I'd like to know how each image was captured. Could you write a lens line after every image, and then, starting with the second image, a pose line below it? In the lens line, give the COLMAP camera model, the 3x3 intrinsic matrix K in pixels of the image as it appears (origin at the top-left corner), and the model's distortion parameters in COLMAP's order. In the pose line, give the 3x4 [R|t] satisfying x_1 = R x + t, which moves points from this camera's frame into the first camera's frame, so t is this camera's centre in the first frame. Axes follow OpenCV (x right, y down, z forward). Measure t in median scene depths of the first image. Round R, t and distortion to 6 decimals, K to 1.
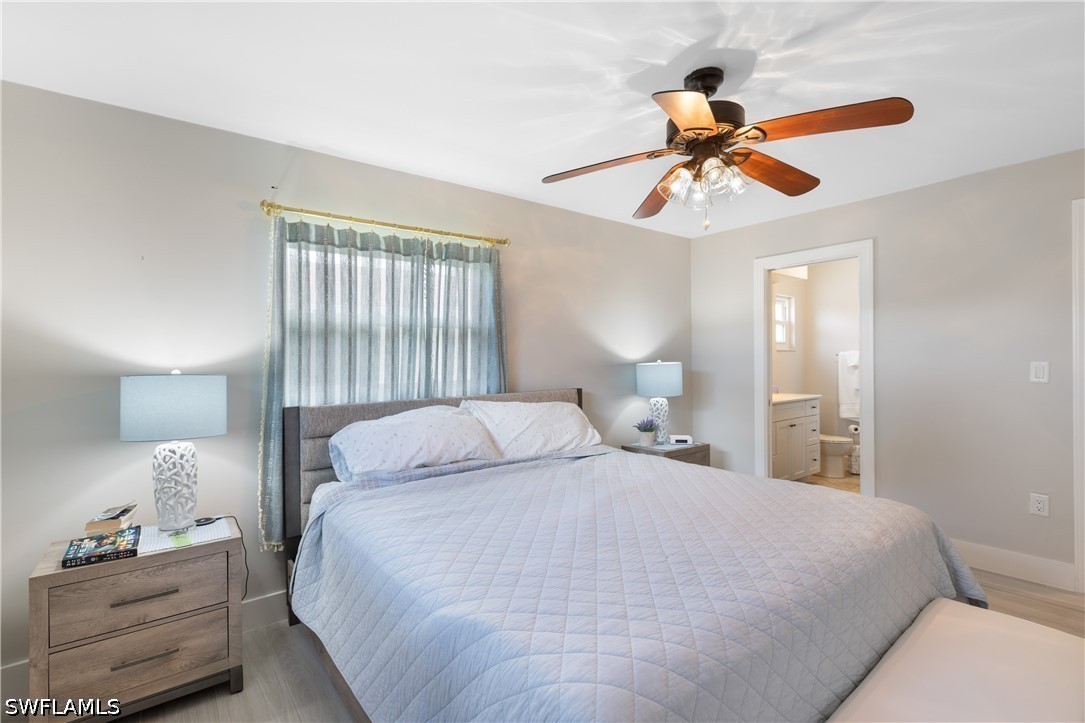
lens RADIAL K [[493.1, 0, 537.7], [0, 493.1, 359.8], [0, 0, 1]] dist [0.000675, 0.000230]
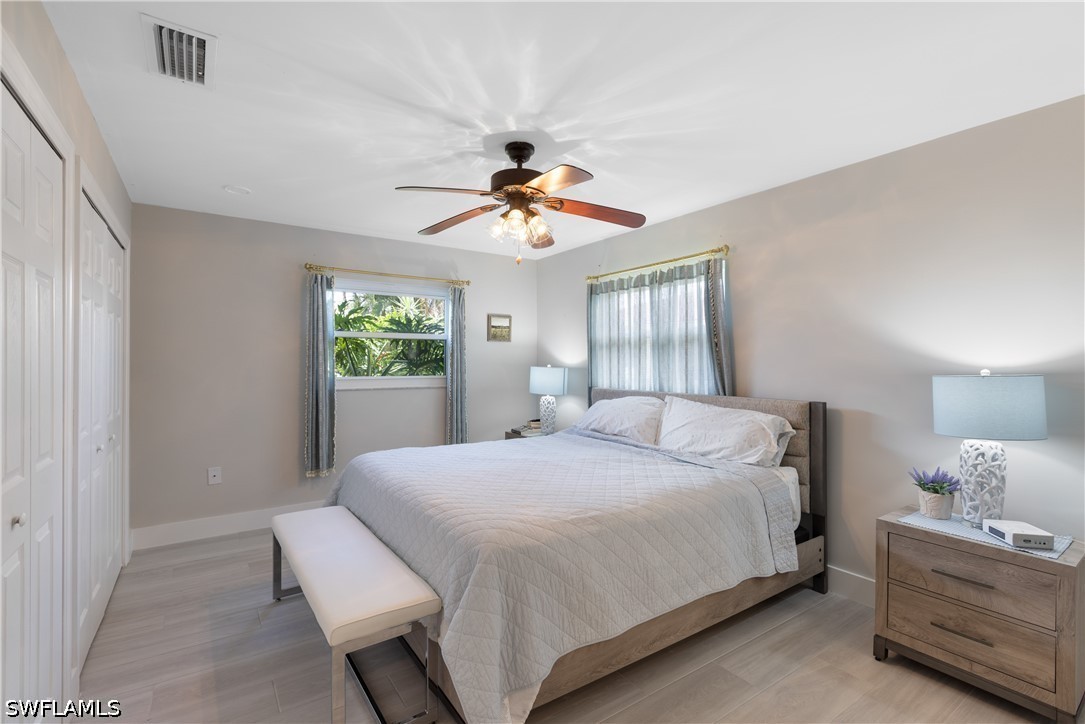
lens RADIAL K [[493.1, 0, 537.7], [0, 493.1, 360.3], [0, 0, 1]] dist [0.000675, 0.000230]
pose [[-0.068255, 0.008477, -0.997632, 1.210136], [-0.004828, 0.999949, 0.008827, -0.016015], [0.997656, 0.005419, -0.068211, 0.841973]]
